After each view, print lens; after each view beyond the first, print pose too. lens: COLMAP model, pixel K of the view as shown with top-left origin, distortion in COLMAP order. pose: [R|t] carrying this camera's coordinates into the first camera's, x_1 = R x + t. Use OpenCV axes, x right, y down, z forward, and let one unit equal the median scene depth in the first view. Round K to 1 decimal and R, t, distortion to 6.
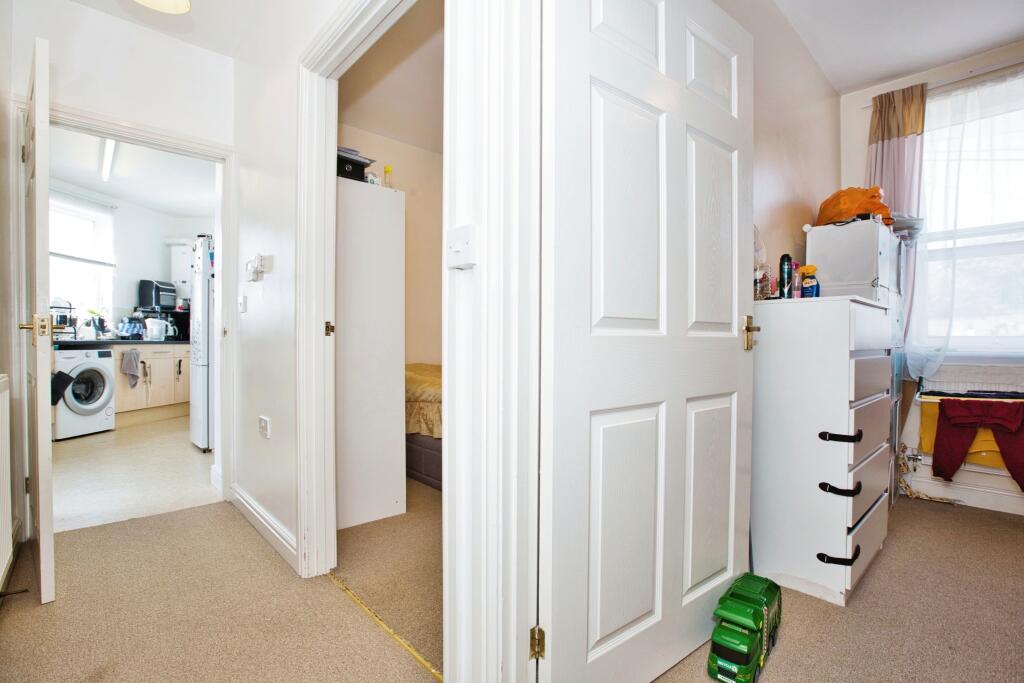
lens RADIAL K [[475.7, 0, 510.7], [0, 475.7, 353.3], [0, 0, 1]] dist [-0.052593, 0.019431]
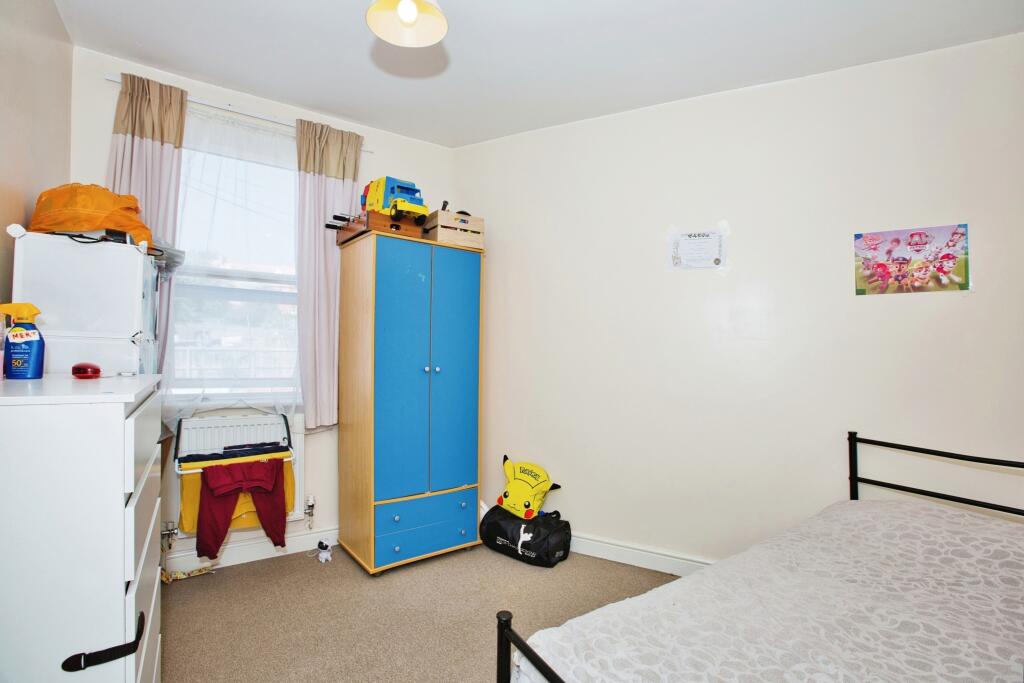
lens RADIAL K [[475.7, 0, 510.7], [0, 475.7, 353.3], [0, 0, 1]] dist [-0.052593, 0.019431]
pose [[0.155705, -0.002421, 0.987801, 0.164371], [-0.000604, 0.999997, 0.002546, -0.114038], [-0.987803, -0.000993, 0.155703, 0.294727]]
